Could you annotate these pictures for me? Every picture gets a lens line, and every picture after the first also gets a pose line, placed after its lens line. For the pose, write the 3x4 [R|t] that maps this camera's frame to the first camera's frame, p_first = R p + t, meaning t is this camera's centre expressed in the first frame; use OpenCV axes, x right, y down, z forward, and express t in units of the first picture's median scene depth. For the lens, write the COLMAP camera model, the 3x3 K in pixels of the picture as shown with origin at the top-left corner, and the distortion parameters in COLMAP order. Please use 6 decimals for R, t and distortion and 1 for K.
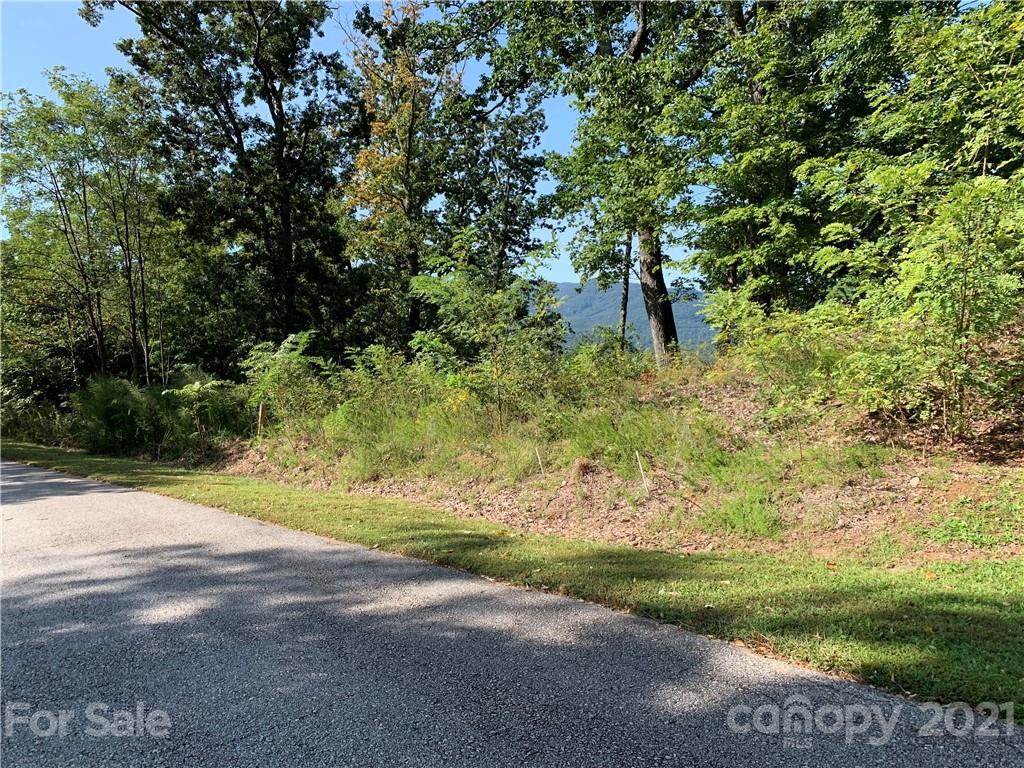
lens RADIAL K [[748.8, 0, 512.0], [0, 748.8, 384.0], [0, 0, 1]] dist [0.069907, -0.182665]
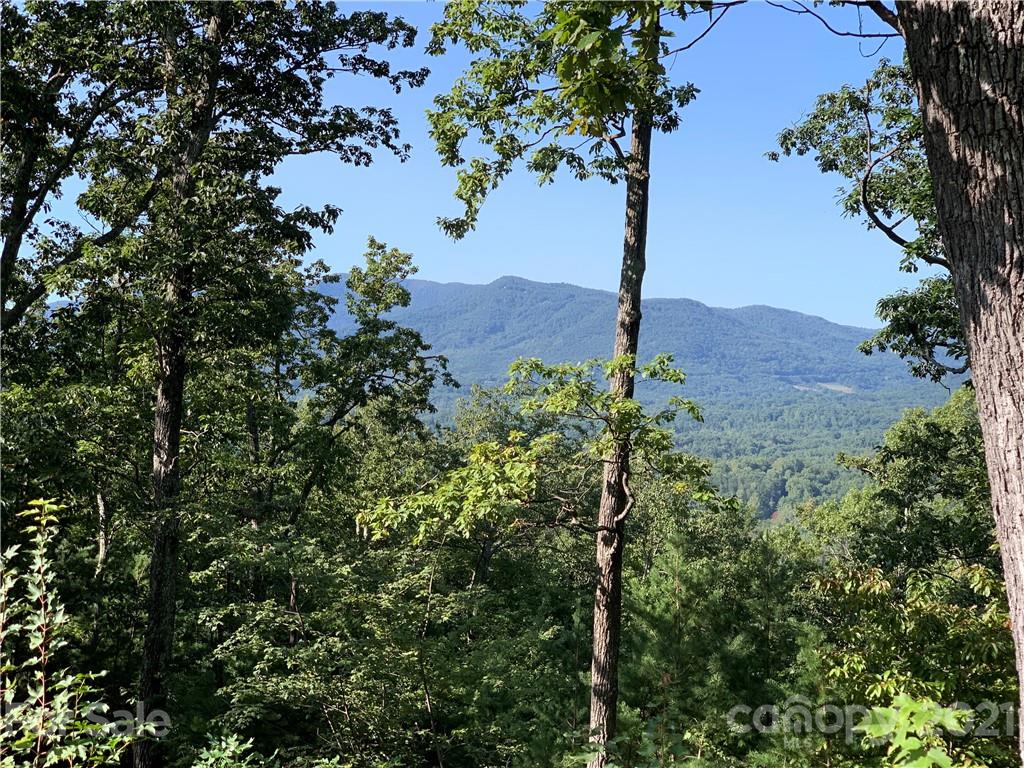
lens RADIAL K [[1462.4, 0, 512.0], [0, 1462.4, 384.0], [0, 0, 1]] dist [0.122135, -0.397472]
pose [[0.993800, 0.011529, 0.110581, 0.037616], [-0.004090, 0.997727, -0.067266, -0.026459], [-0.111105, 0.066397, 0.991588, 0.356546]]
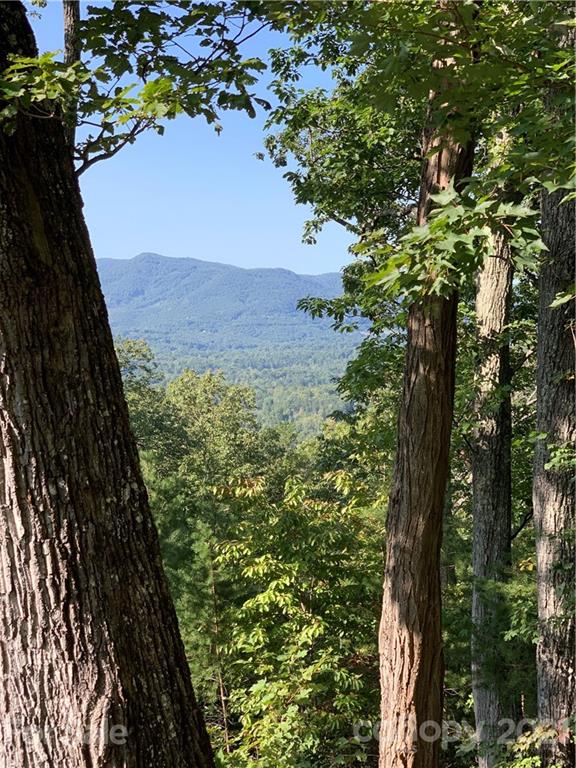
lens RADIAL K [[1096.8, 0, 288.0], [0, 1096.8, 384.0], [0, 0, 1]] dist [0.122135, -0.397472]
pose [[0.971312, -0.016775, 0.237215, 0.090449], [0.022153, 0.999554, -0.020024, -0.027790], [-0.236773, 0.024705, 0.971251, 0.369380]]
